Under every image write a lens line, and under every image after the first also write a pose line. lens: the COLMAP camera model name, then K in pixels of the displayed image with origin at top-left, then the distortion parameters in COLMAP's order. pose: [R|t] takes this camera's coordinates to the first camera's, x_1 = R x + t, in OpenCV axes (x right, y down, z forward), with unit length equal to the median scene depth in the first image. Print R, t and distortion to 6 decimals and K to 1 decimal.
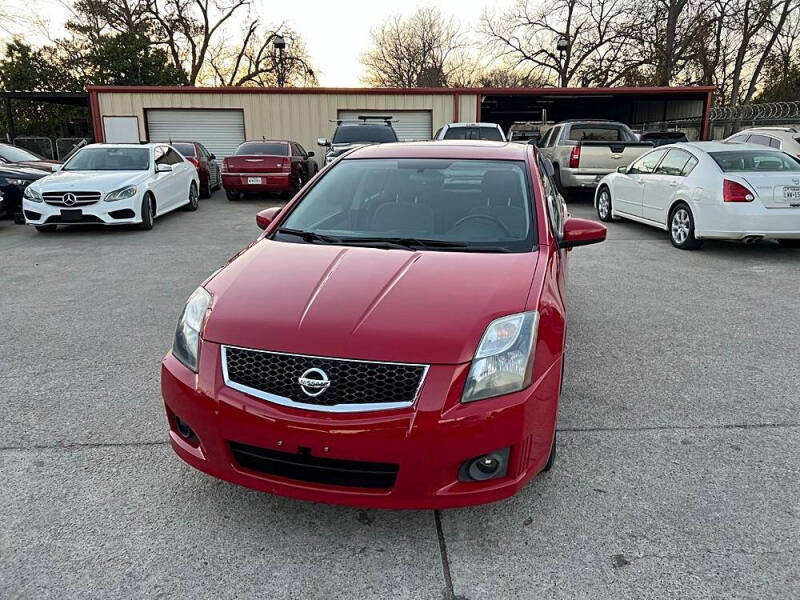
lens RADIAL K [[594.6, 0, 408.1], [0, 594.6, 297.1], [0, 0, 1]] dist [0.060159, -0.064989]
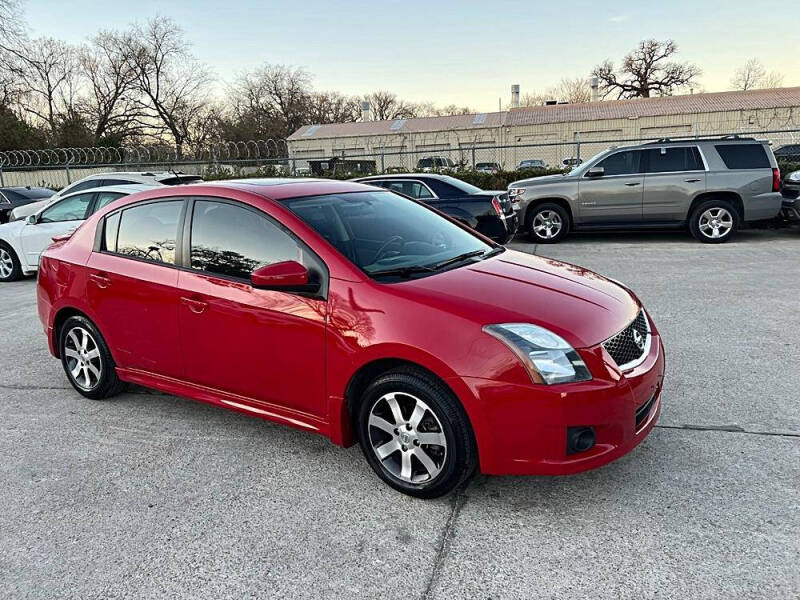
lens RADIAL K [[594.6, 0, 404.1], [0, 594.6, 303.8], [0, 0, 1]] dist [0.060159, -0.064989]
pose [[0.302034, -0.218458, 0.927929, -0.300570], [0.280783, 0.950595, 0.132402, -0.051029], [-0.911008, 0.220556, 0.348452, 0.189986]]
